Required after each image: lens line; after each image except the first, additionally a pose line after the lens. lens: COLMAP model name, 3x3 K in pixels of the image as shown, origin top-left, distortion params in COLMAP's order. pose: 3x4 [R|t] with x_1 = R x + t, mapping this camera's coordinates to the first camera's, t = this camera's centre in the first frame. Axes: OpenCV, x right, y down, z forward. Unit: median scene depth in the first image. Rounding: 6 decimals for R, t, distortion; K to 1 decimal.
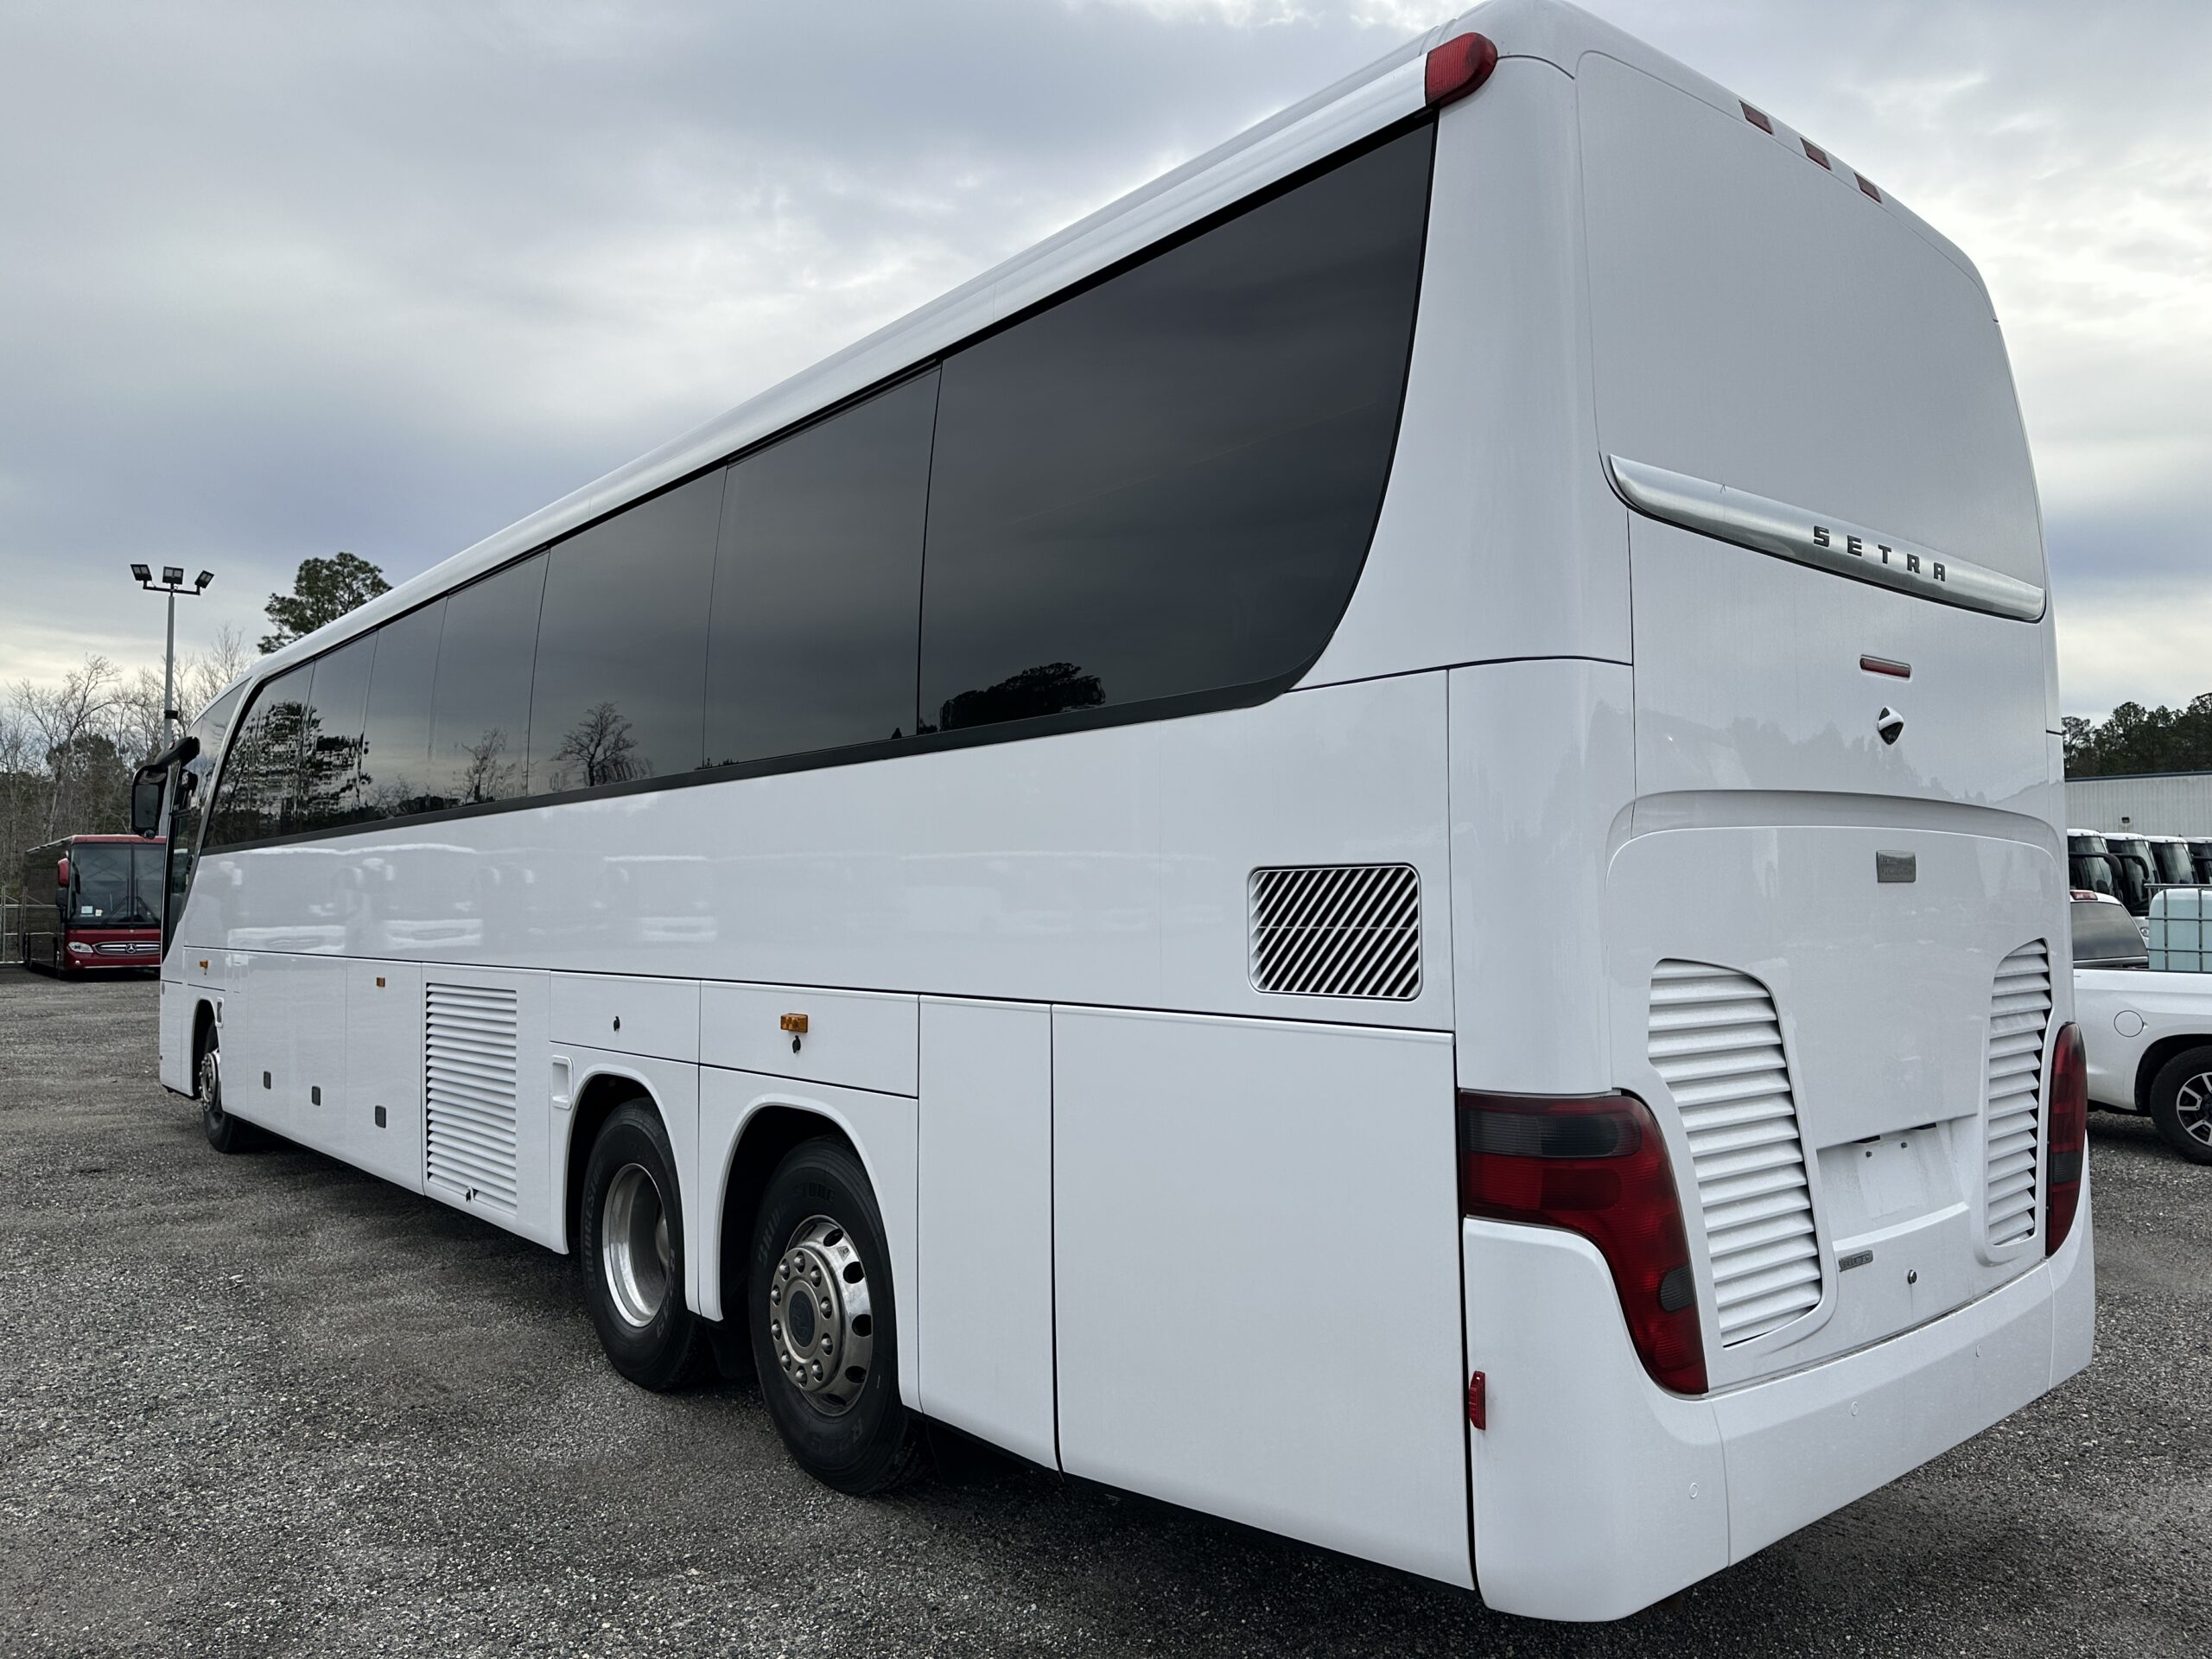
lens RADIAL K [[1562.7, 0, 1098.0], [0, 1562.7, 835.6], [0, 0, 1]] dist [0.054891, -0.064013]
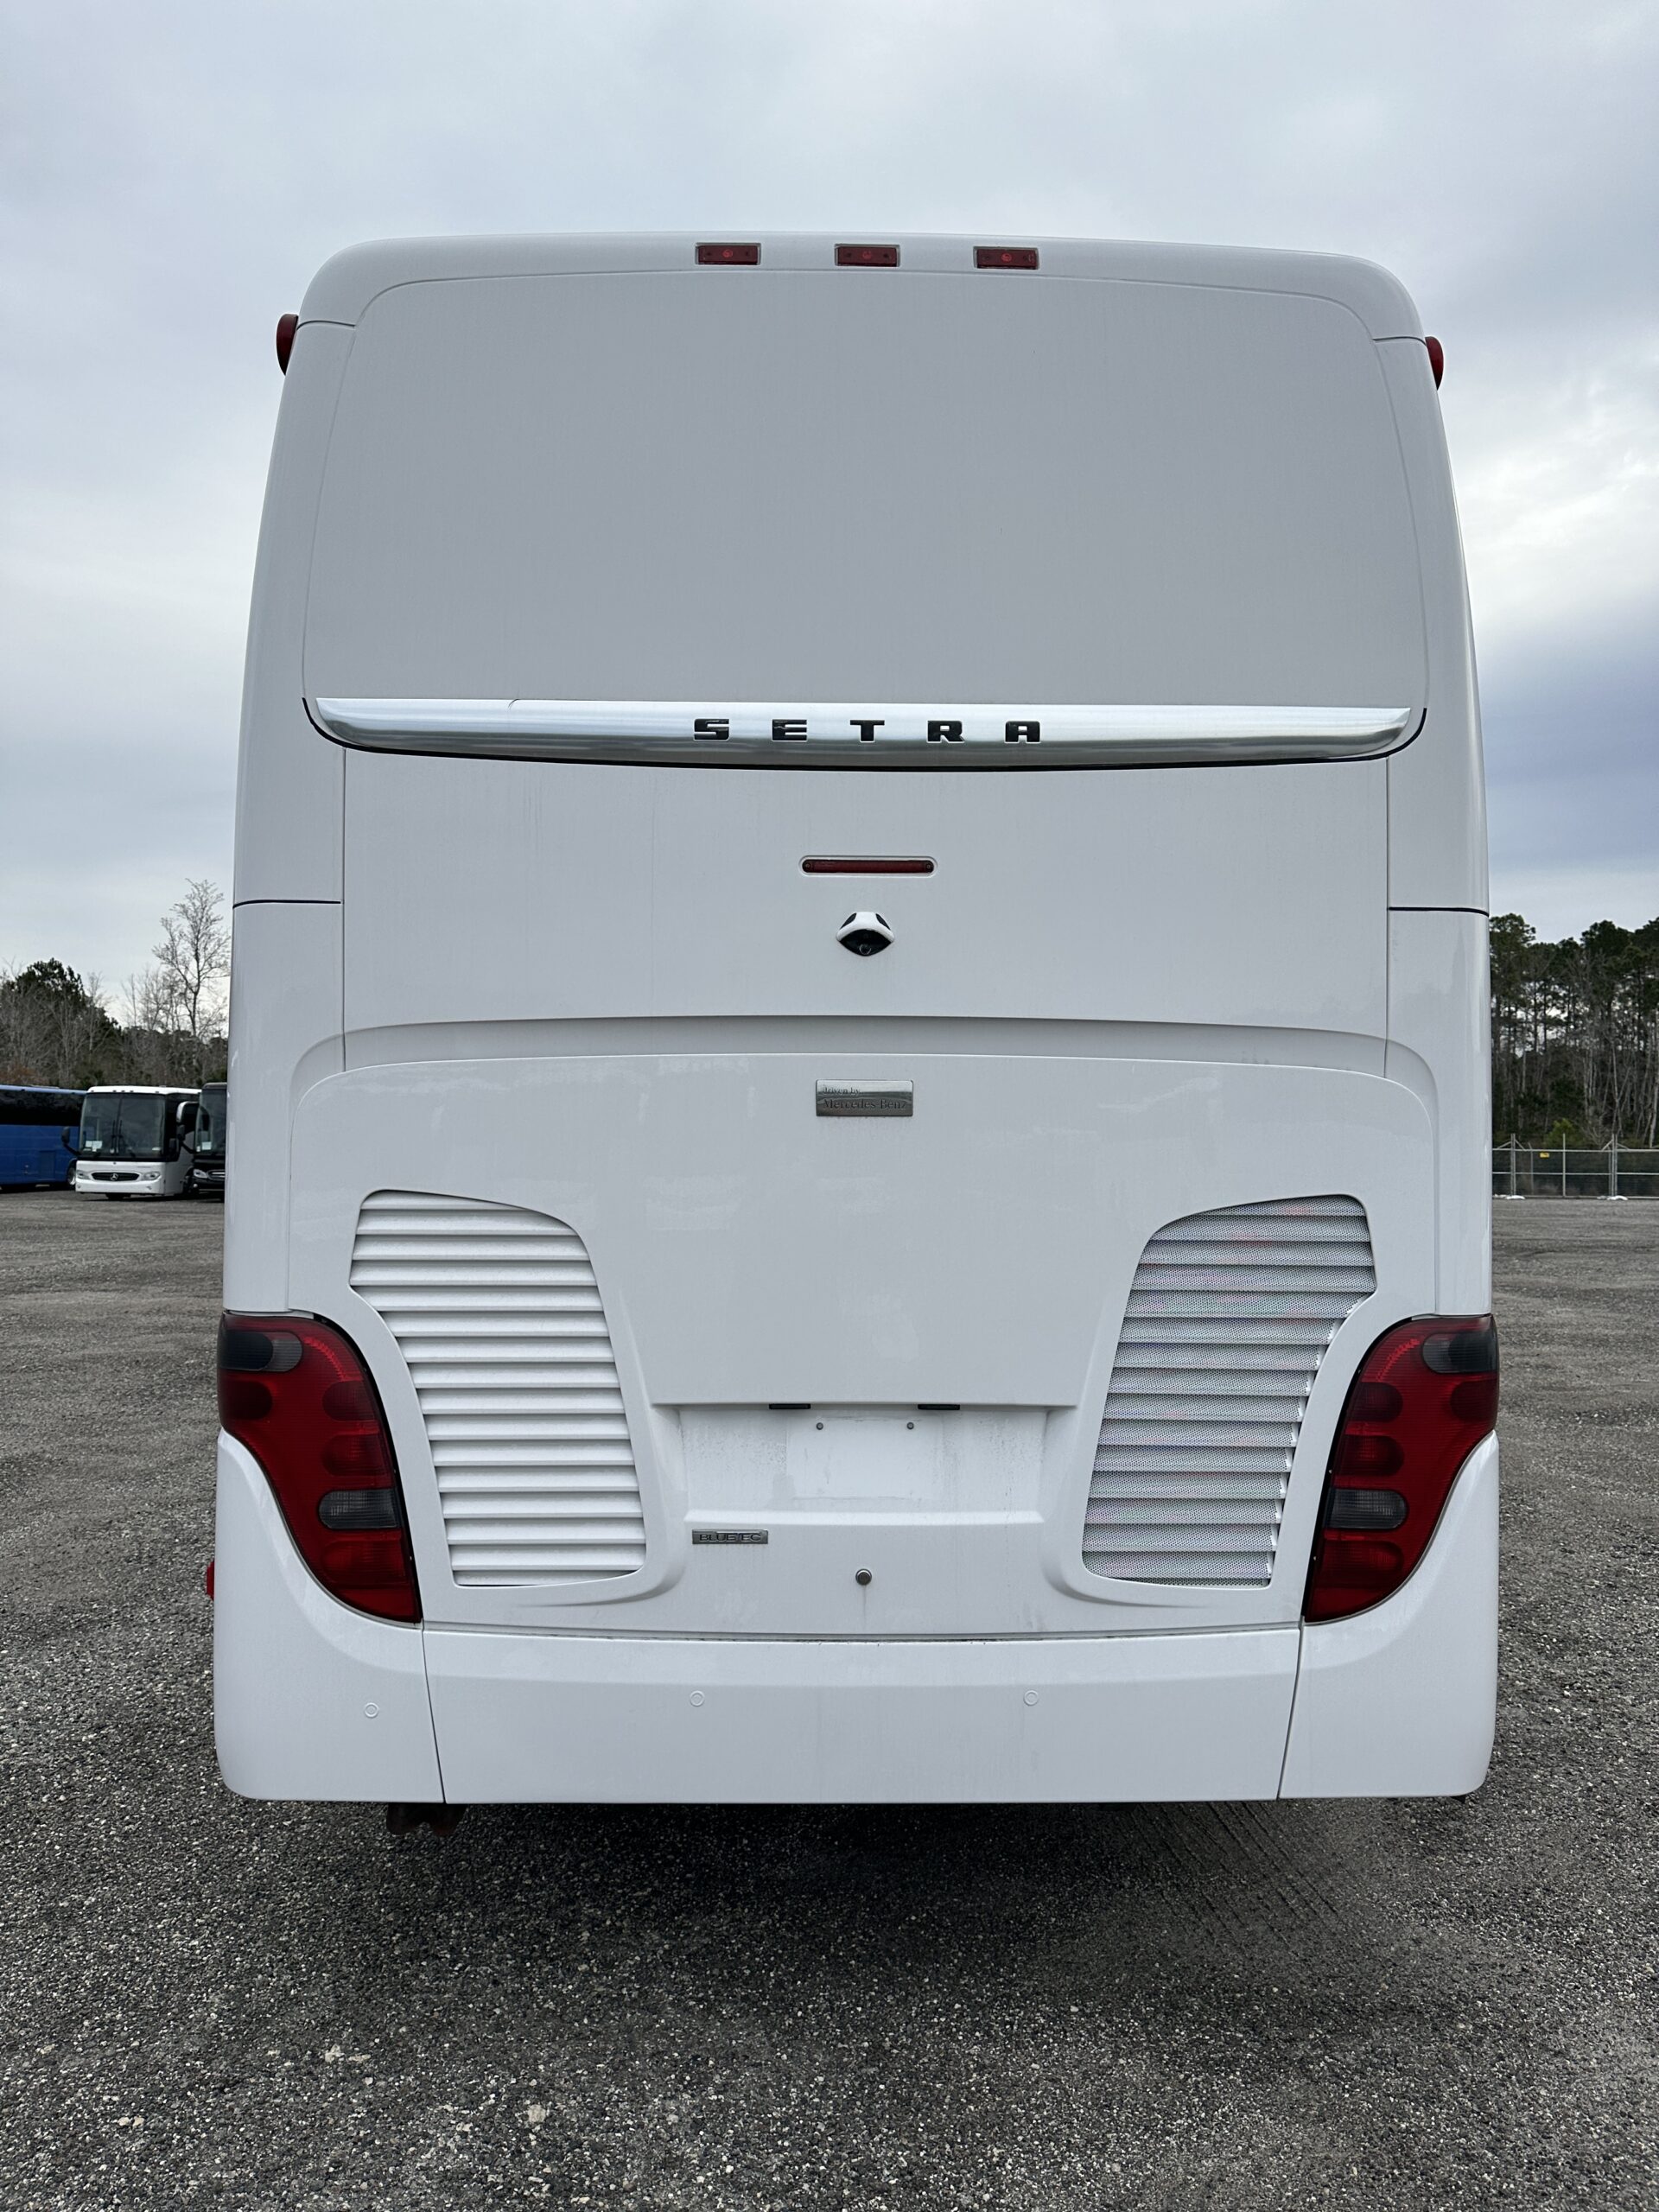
lens RADIAL K [[1523.7, 0, 824.5], [0, 1523.7, 1140.9], [0, 0, 1]] dist [0.107878, -0.148566]
pose [[0.776584, 0.004977, -0.629995, 0.995135], [0.016394, 0.999471, 0.028104, 0.018553], [0.629801, -0.032153, 0.776091, 0.338597]]
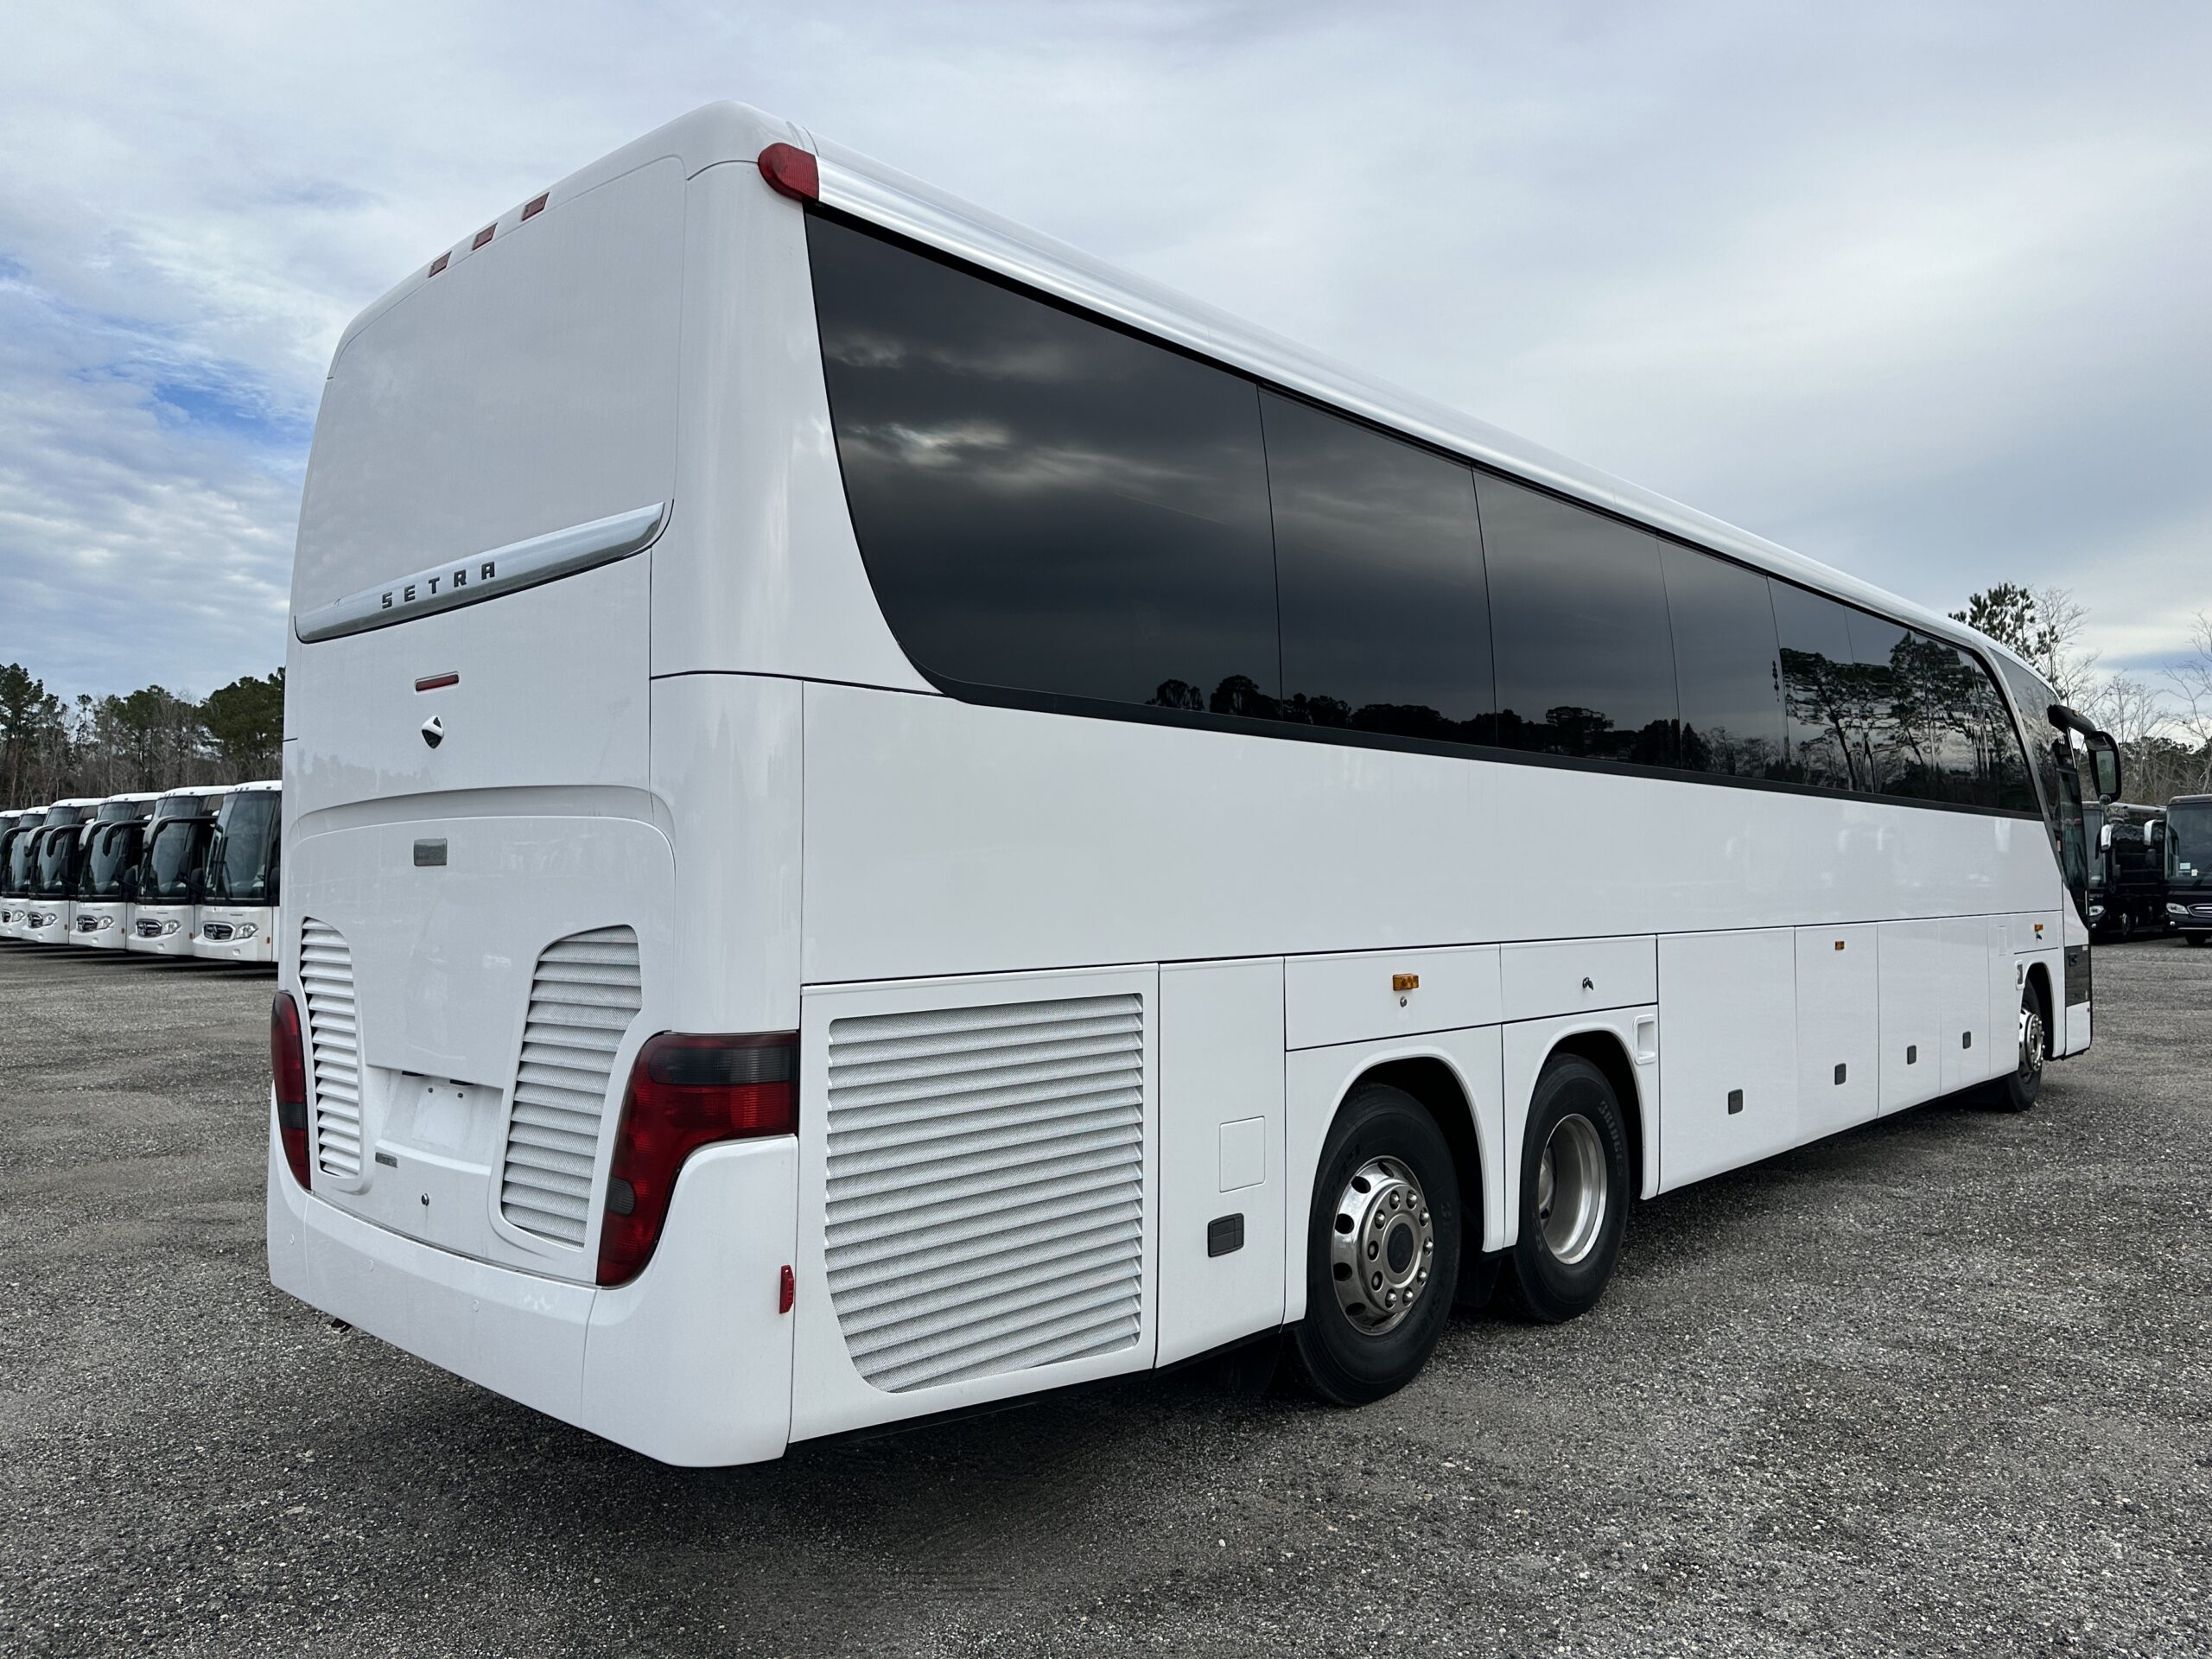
lens RADIAL K [[1562.7, 0, 1098.0], [0, 1562.7, 835.6], [0, 0, 1]] dist [0.054891, -0.064013]
pose [[0.114940, -0.021871, -0.993132, 1.705700], [0.048878, 0.998671, -0.016336, 0.050195], [0.992169, -0.046665, 0.115856, 1.339231]]
